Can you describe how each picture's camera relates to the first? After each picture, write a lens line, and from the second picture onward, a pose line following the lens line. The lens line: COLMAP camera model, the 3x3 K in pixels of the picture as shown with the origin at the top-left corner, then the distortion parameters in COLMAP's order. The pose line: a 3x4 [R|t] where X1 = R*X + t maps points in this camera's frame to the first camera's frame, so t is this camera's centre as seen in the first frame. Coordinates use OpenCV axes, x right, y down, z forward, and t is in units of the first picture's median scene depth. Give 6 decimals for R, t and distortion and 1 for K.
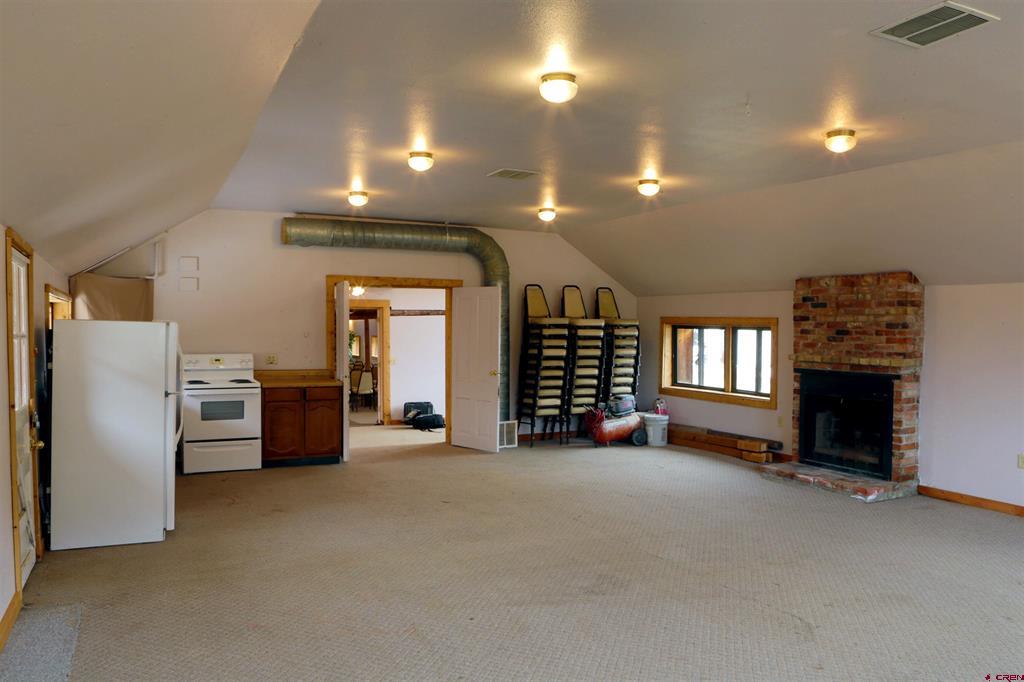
lens RADIAL K [[712.8, 0, 511.6], [0, 712.8, 345.2], [0, 0, 1]] dist [-0.001344, -0.000399]
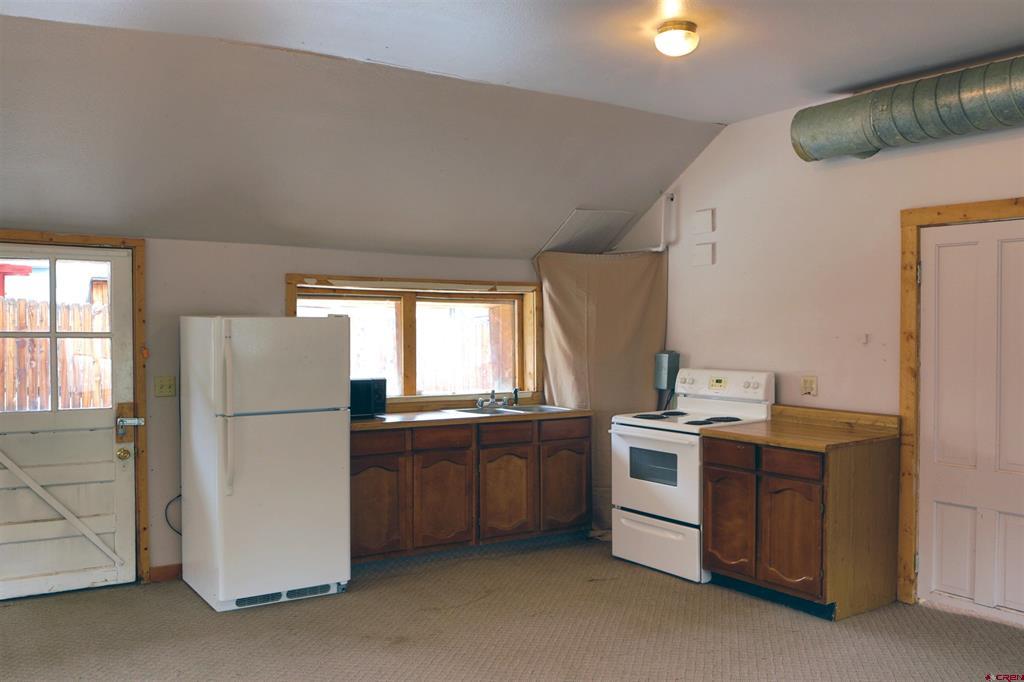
lens RADIAL K [[945.8, 0, 511.6], [0, 945.8, 334.8], [0, 0, 1]] dist [-0.013709, 0.000000]
pose [[0.140017, 0.009709, -0.990102, 0.339768], [-0.020899, 0.999758, 0.006848, -0.019330], [0.989929, 0.019734, 0.140186, 0.738478]]
